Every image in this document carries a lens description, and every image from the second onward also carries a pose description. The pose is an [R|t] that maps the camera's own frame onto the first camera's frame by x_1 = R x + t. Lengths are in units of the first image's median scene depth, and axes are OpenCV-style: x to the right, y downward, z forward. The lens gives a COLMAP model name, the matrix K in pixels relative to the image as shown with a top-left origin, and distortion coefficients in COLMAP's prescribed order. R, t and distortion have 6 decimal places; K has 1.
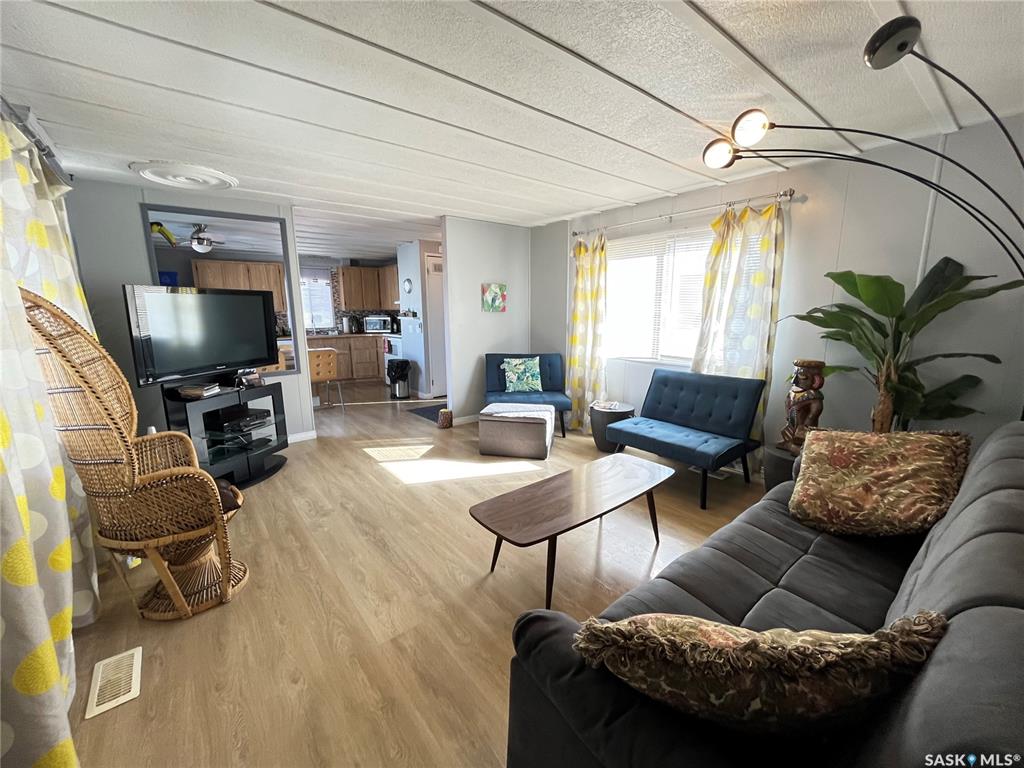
lens RADIAL K [[413.7, 0, 512.0], [0, 413.7, 384.0], [0, 0, 1]] dist [0.001460, 0.000056]
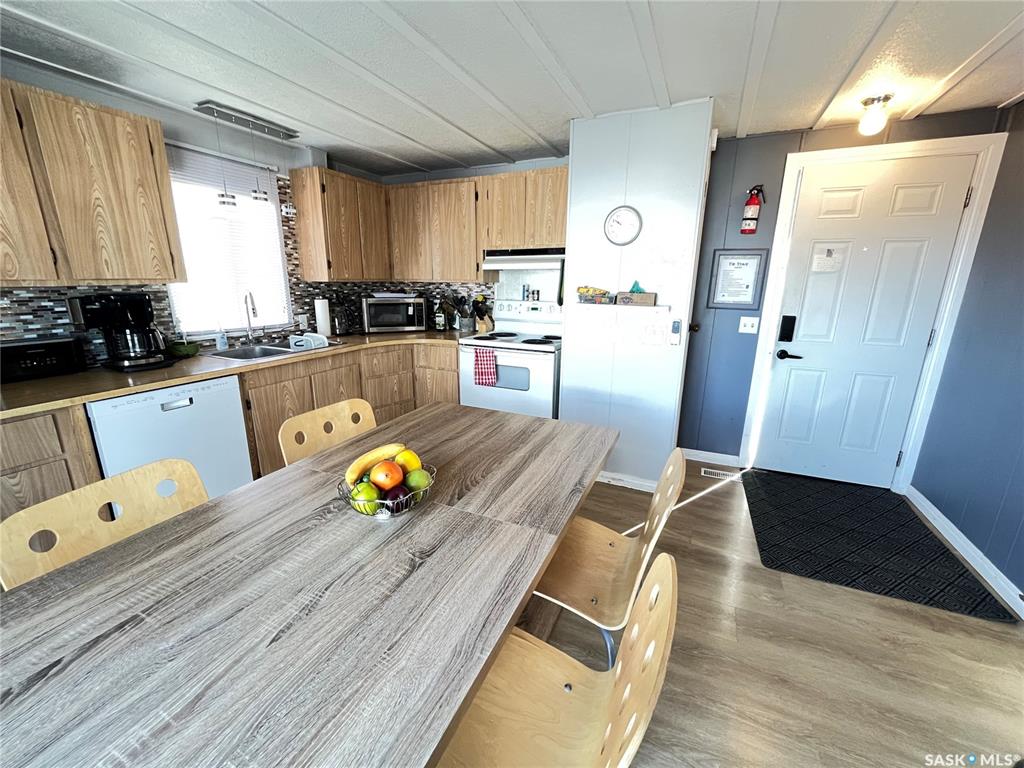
lens RADIAL K [[414.5, 0, 512.0], [0, 414.5, 384.0], [0, 0, 1]] dist [-0.002618, -0.000139]
pose [[0.894397, -0.091486, 0.437817, -0.876153], [0.059693, 0.994517, 0.085868, -0.208380], [-0.443272, -0.050666, 0.894954, 1.127521]]
